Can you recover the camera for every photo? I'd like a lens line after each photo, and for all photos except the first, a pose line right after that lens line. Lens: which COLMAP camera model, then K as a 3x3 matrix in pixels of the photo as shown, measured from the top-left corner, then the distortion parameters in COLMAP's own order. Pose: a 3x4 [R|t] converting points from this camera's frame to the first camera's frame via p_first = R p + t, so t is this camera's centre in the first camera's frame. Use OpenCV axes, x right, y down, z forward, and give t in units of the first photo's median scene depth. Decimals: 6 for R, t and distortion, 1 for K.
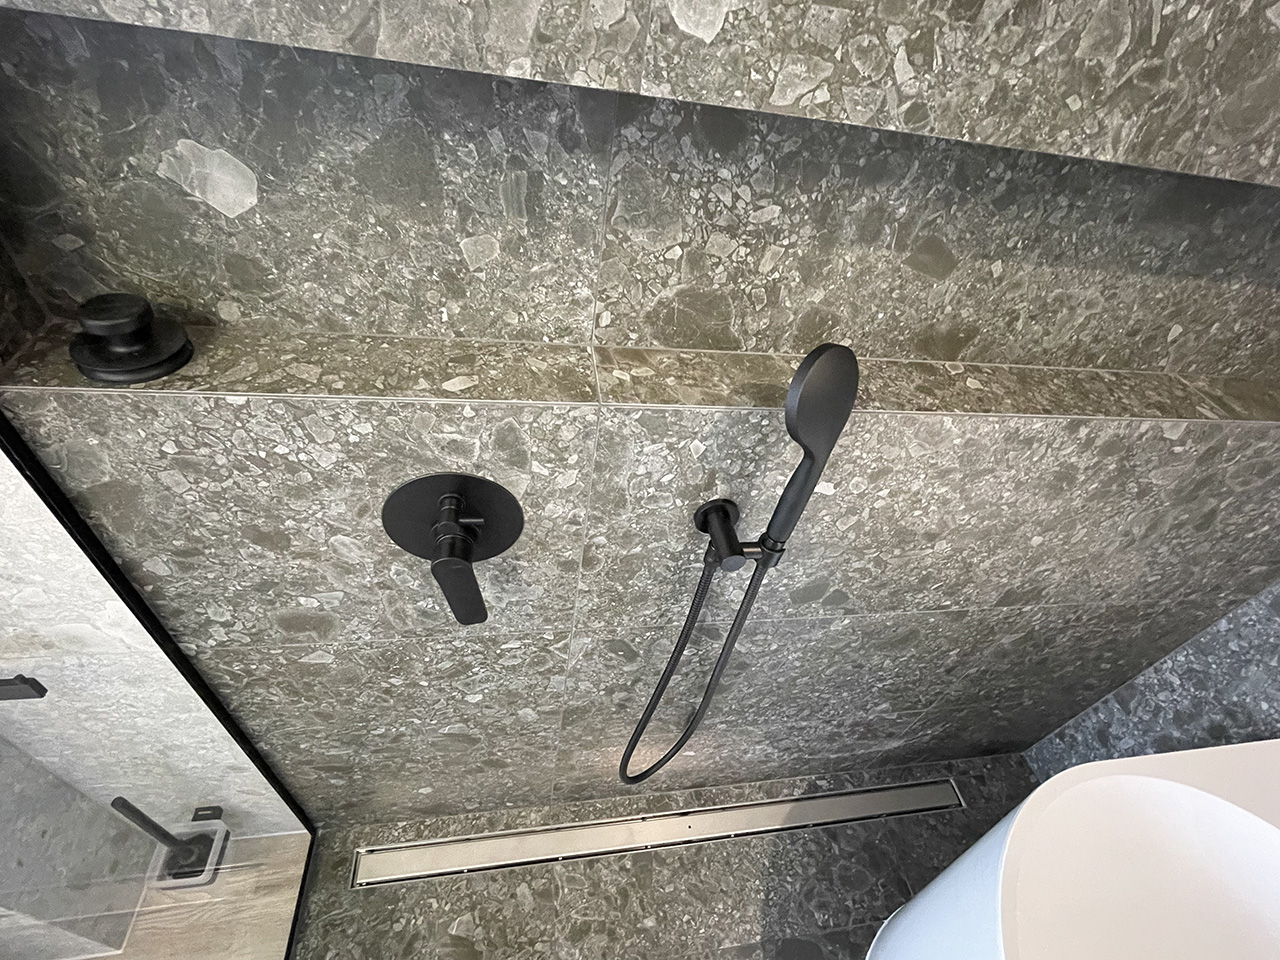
lens RADIAL K [[582.7, 0, 641.4], [0, 582.7, 477.1], [0, 0, 1]] dist [-0.000755, -0.000846]
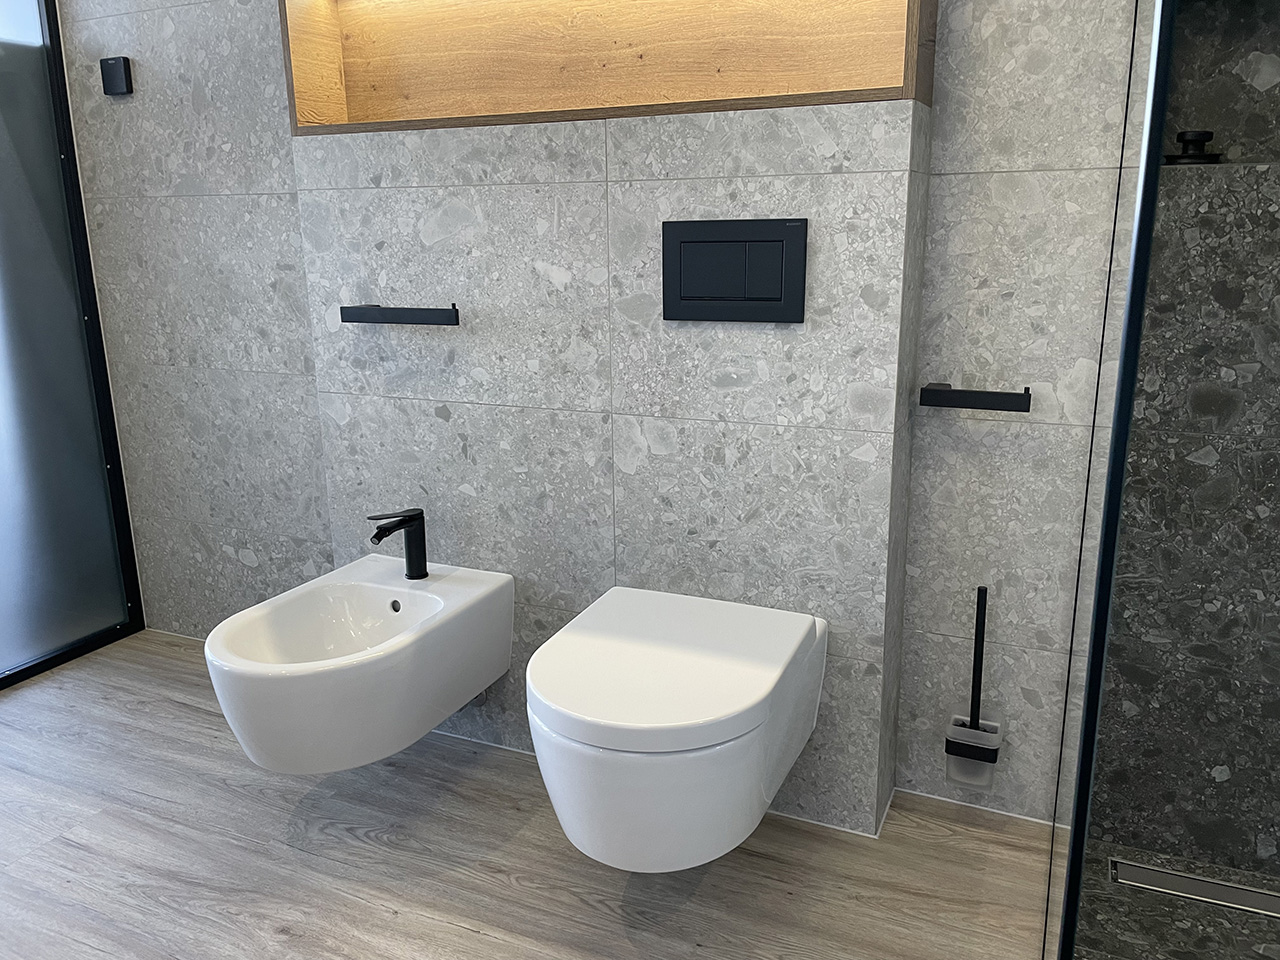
lens RADIAL K [[989.5, 0, 645.7], [0, 989.5, 467.2], [0, 0, 1]] dist [0.078441, -0.114733]
pose [[0.831536, -0.016330, -0.555231, -0.490978], [-0.278189, 0.852937, -0.441712, 1.983078], [0.480790, 0.521759, 0.704705, -1.199762]]
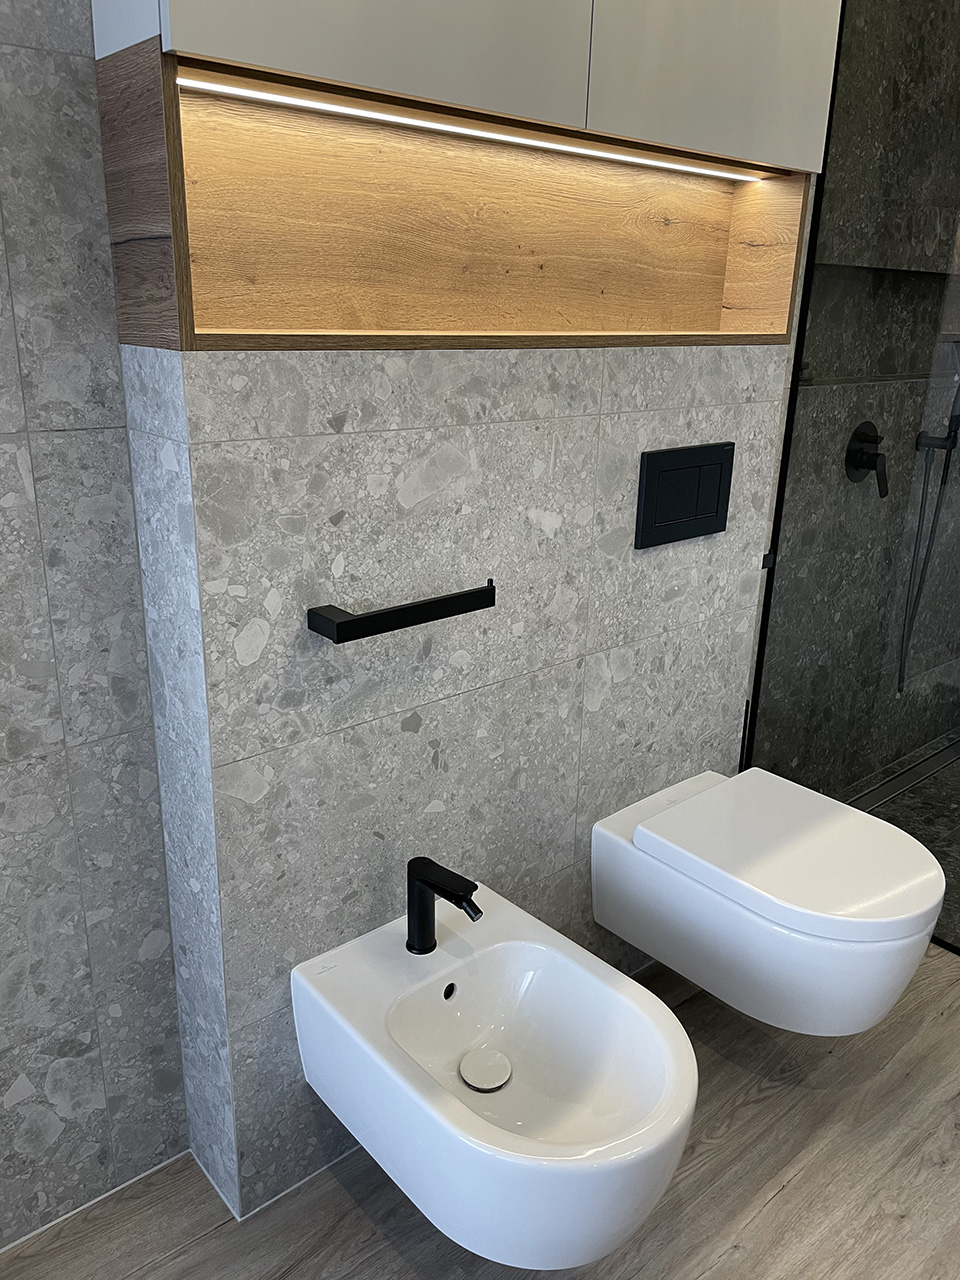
lens RADIAL K [[989.5, 0, 478.4], [0, 989.5, 623.7], [0, 0, 1]] dist [0.078441, -0.114733]
pose [[0.831580, -0.276036, 0.481953, -3.809040], [0.441000, 0.855666, -0.270840, 1.096559], [-0.337630, 0.437766, 0.833287, -1.494229]]
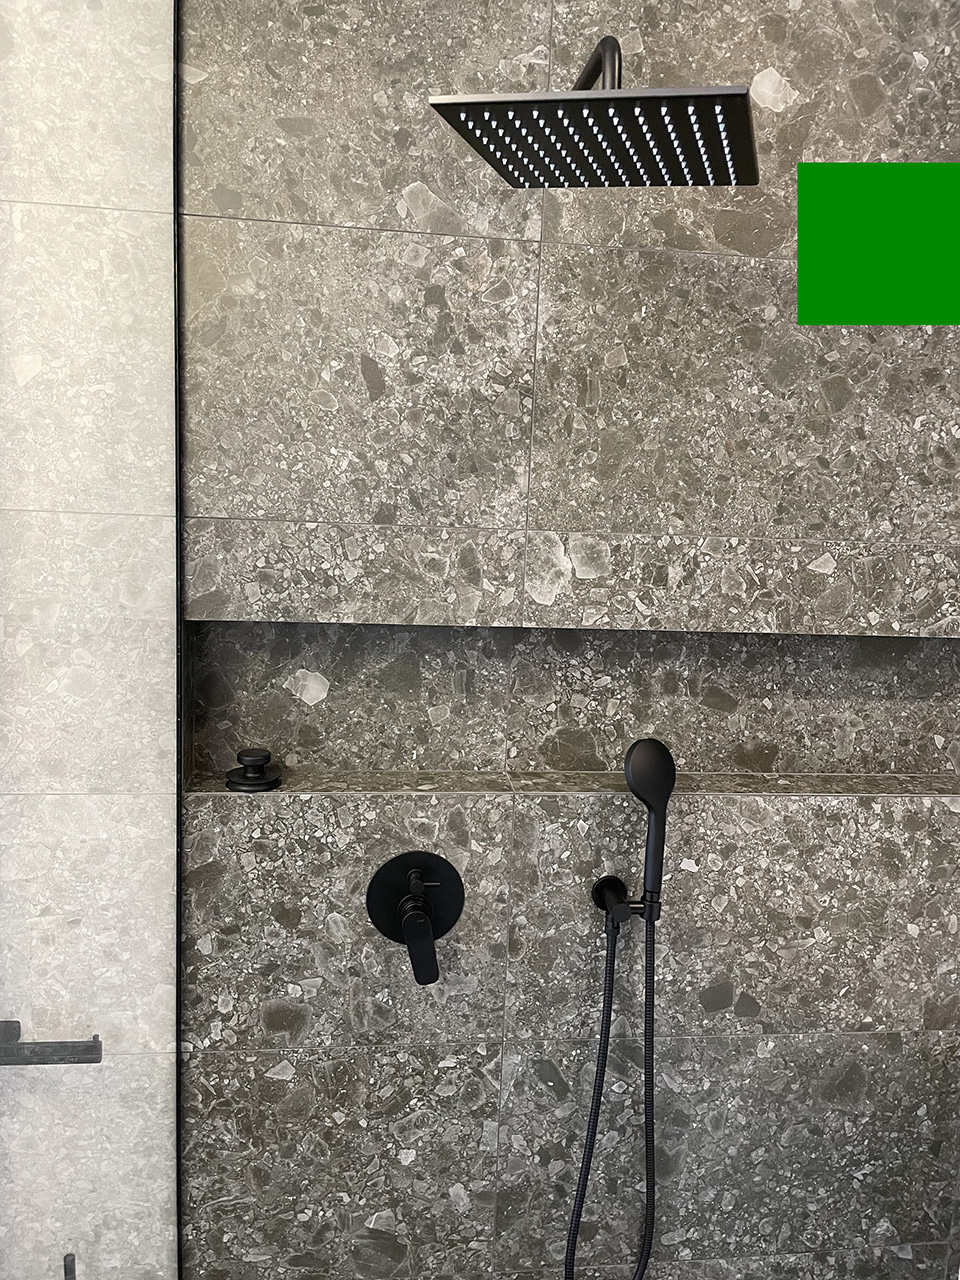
lens RADIAL K [[989.5, 0, 475.5], [0, 989.5, 621.4], [0, 0, 1]] dist [0.078441, -0.114733]
pose [[0.993531, -0.101226, -0.051474, 0.010173], [0.051308, 0.804492, -0.591744, 1.022724], [0.101310, 0.585275, 0.804481, -1.365018]]
